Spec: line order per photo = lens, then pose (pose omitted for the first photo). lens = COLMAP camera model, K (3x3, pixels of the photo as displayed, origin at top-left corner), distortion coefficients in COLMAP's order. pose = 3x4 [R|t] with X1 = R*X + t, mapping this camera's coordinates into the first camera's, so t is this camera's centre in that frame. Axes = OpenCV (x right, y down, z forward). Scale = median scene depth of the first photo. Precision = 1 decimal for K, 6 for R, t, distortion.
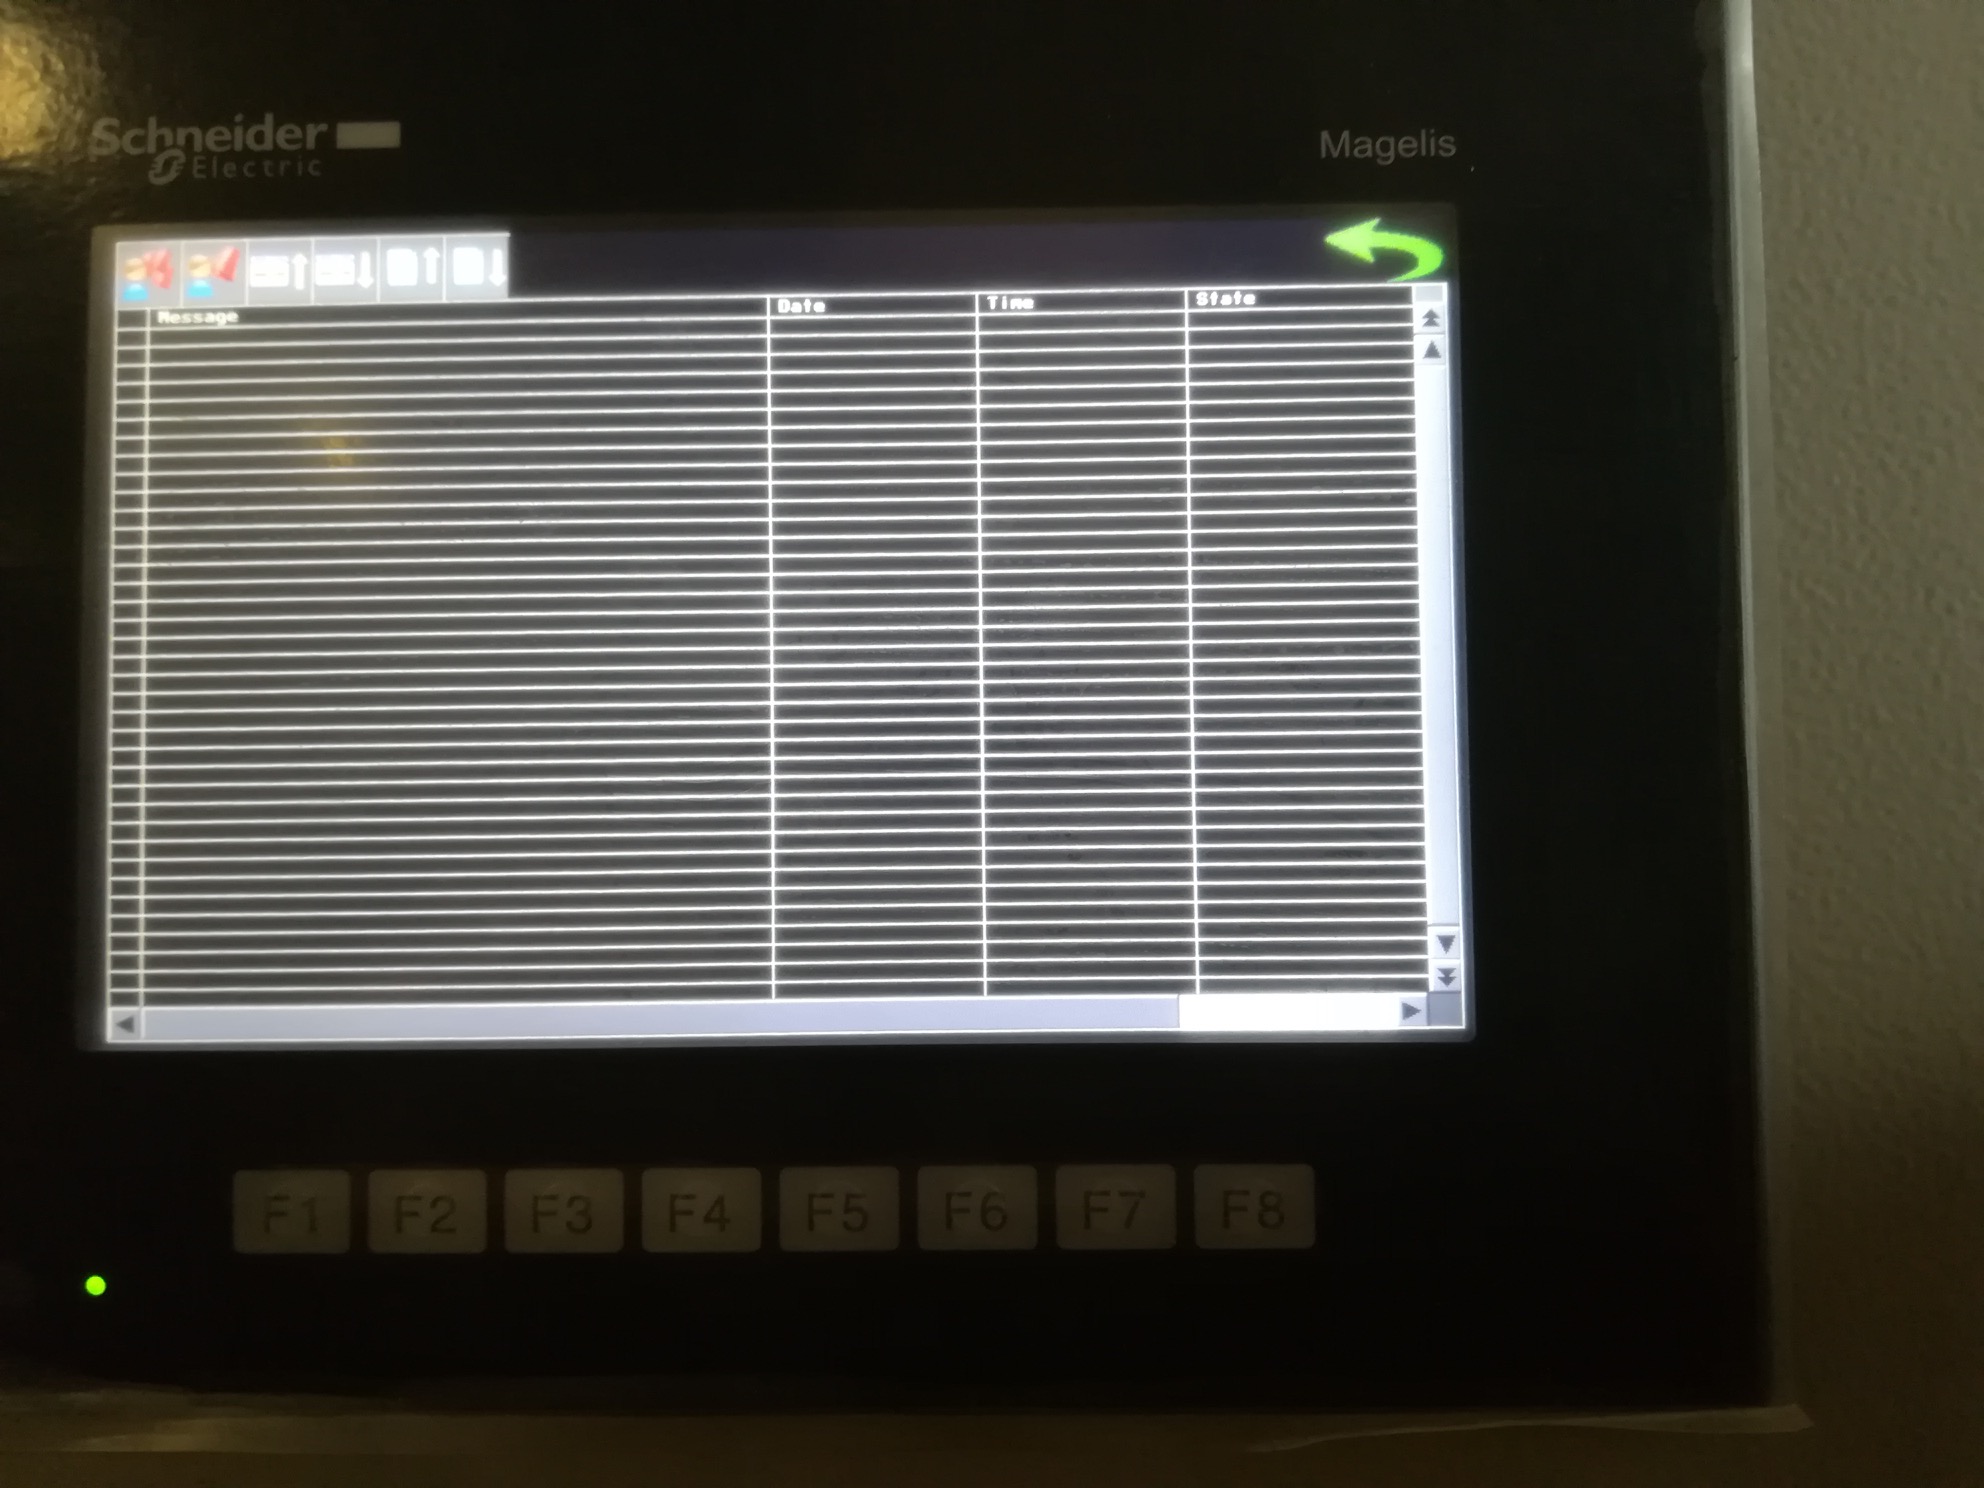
lens RADIAL K [[1376.8, 0, 989.3], [0, 1376.8, 734.6], [0, 0, 1]] dist [0.003722, -0.028885]
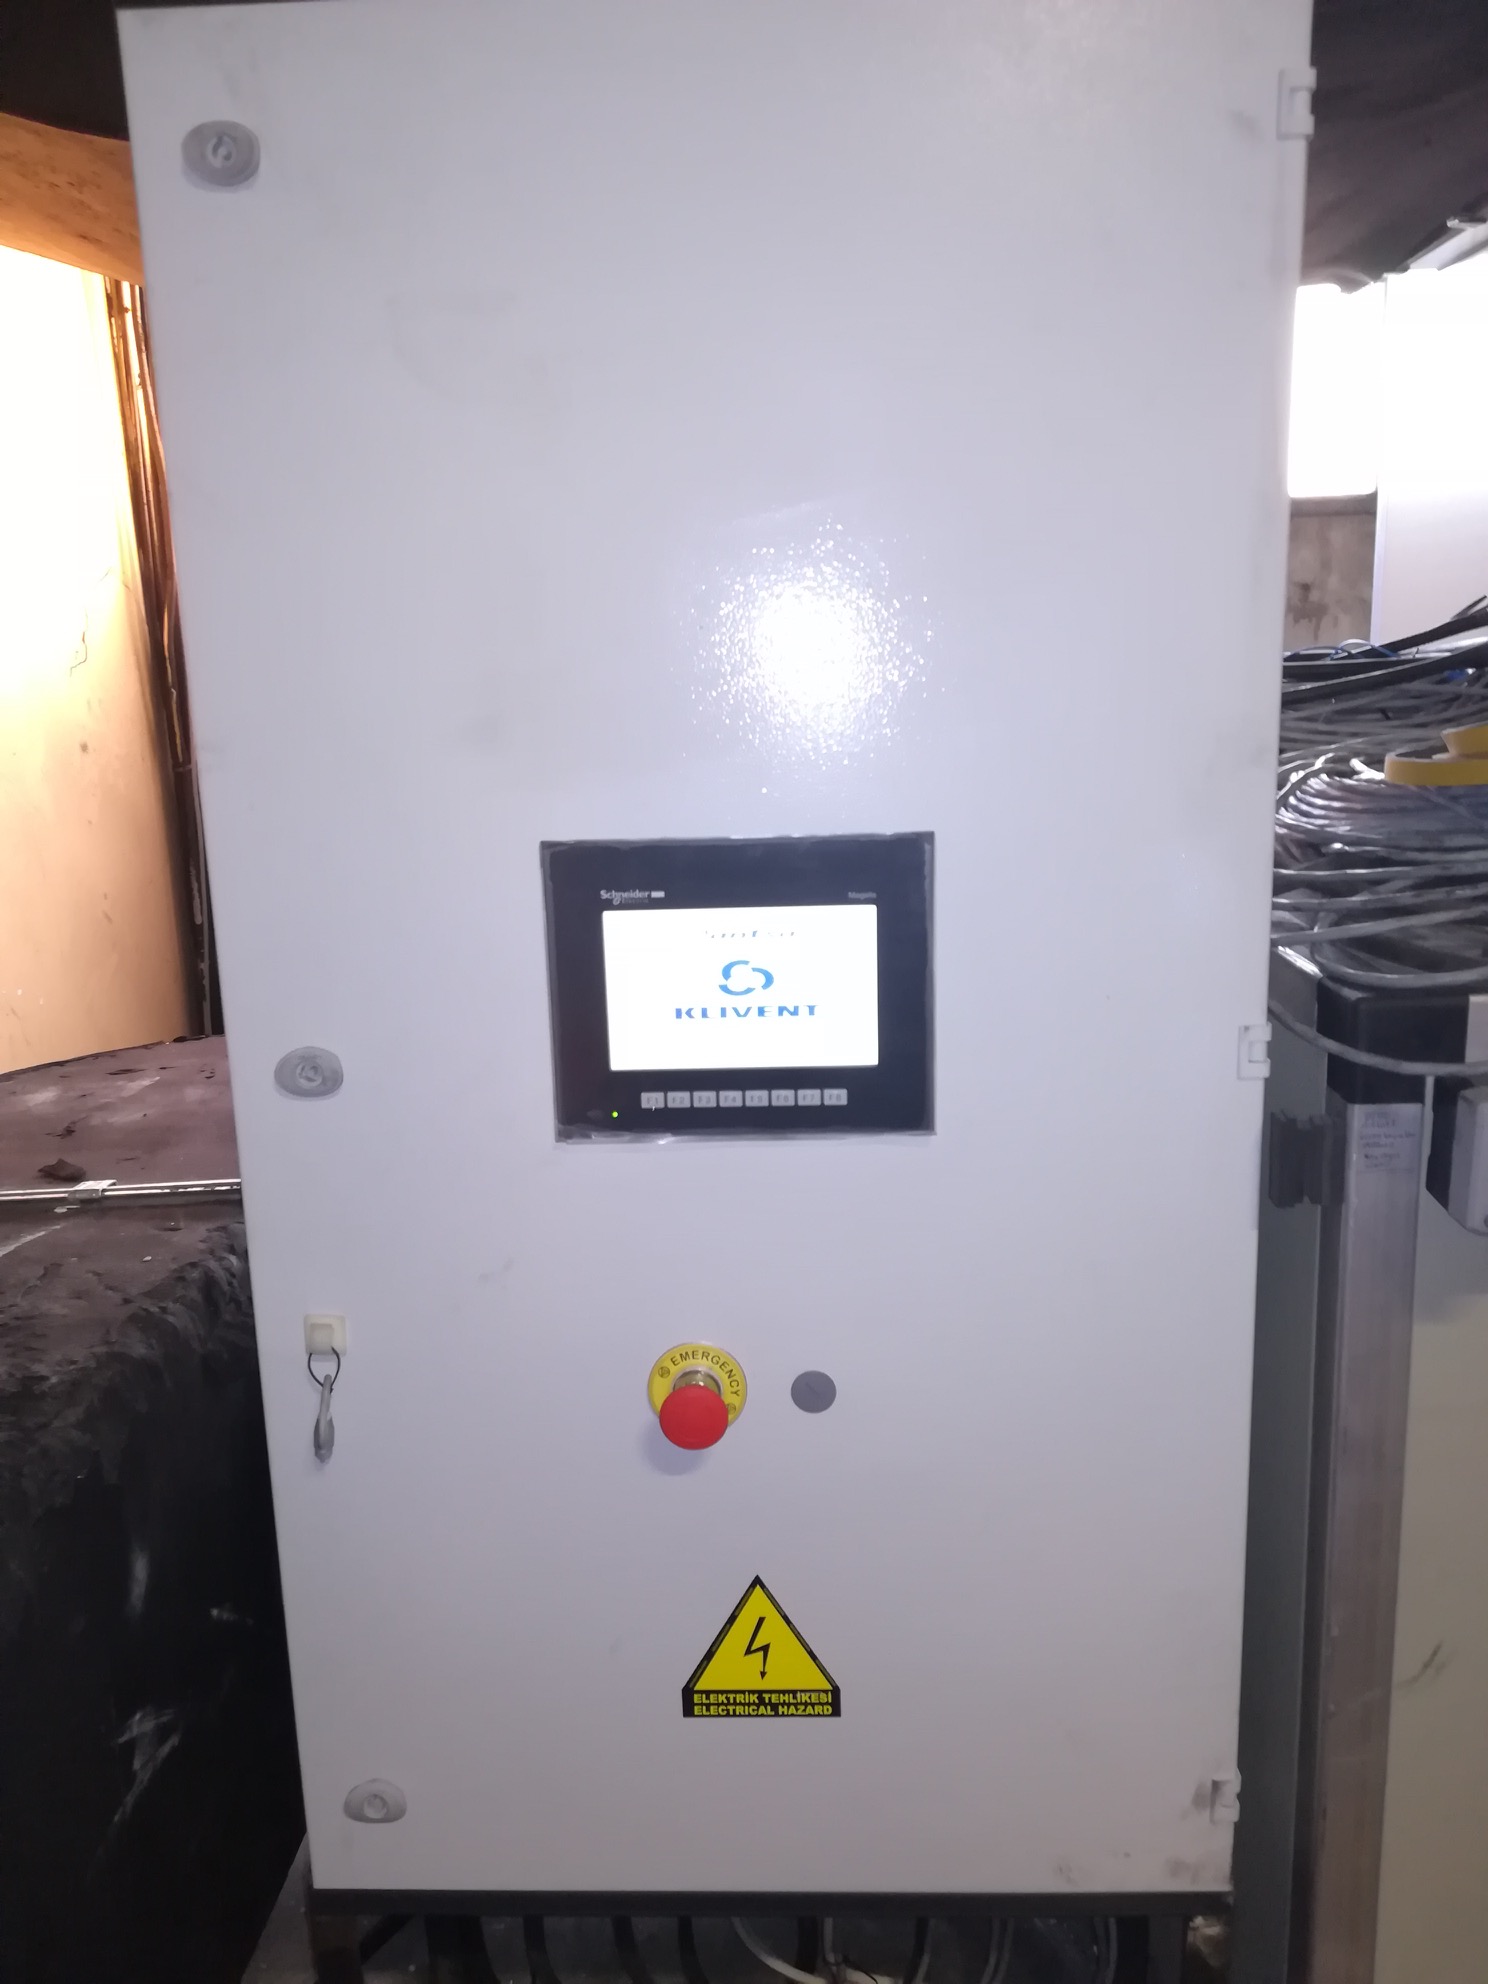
lens RADIAL K [[1548.9, 0, 751.2], [0, 1548.9, 981.7], [0, 0, 1]] dist [0.016593, -0.056031]
pose [[0.999631, -0.012076, -0.024342, 0.019485], [0.017534, 0.971024, 0.238339, -1.476068], [0.020759, -0.238678, 0.970877, -4.566341]]
